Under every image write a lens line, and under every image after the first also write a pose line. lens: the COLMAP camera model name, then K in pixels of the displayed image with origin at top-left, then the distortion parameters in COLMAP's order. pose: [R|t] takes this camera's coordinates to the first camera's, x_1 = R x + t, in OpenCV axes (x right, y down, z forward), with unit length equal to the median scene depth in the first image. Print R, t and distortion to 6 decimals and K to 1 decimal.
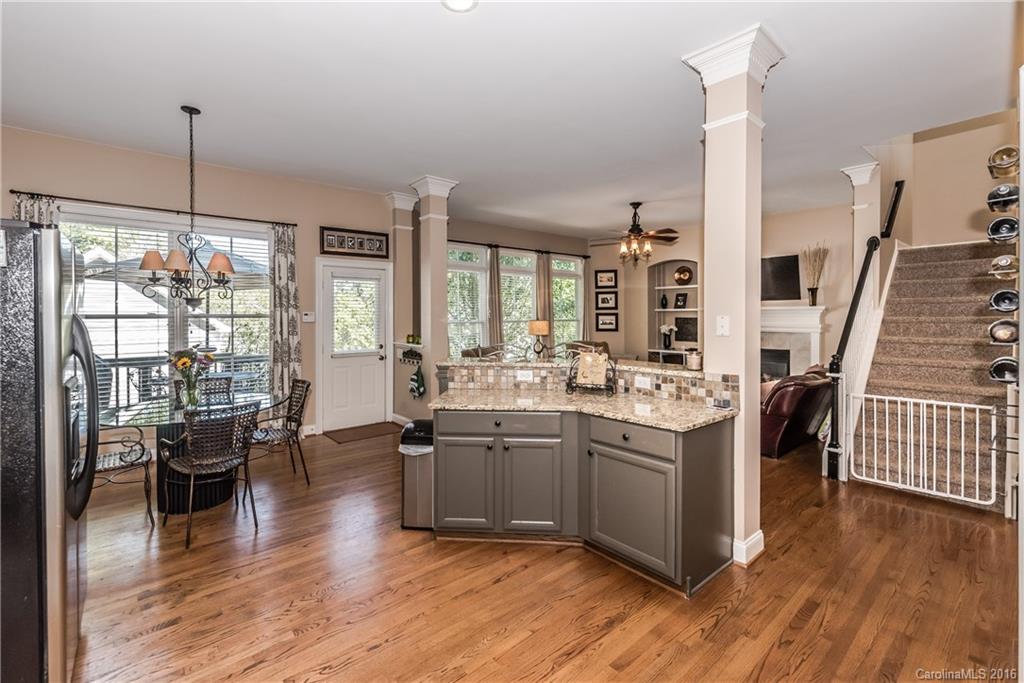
lens RADIAL K [[447.2, 0, 512.0], [0, 447.2, 341.5], [0, 0, 1]] dist [0.000531, 0.000146]
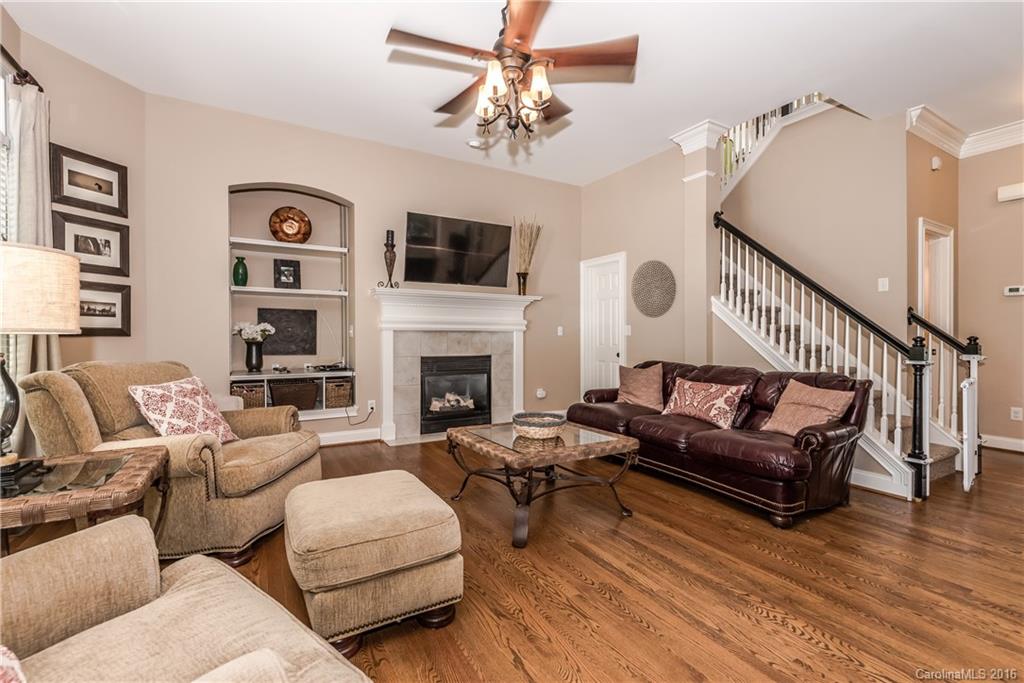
lens RADIAL K [[447.2, 0, 512.0], [0, 447.2, 341.5], [0, 0, 1]] dist [0.000531, 0.000146]
pose [[0.175437, -0.005345, 0.984476, -0.093830], [0.057603, 0.998328, -0.004845, 0.002301], [-0.982804, 0.057559, 0.175452, 0.846536]]
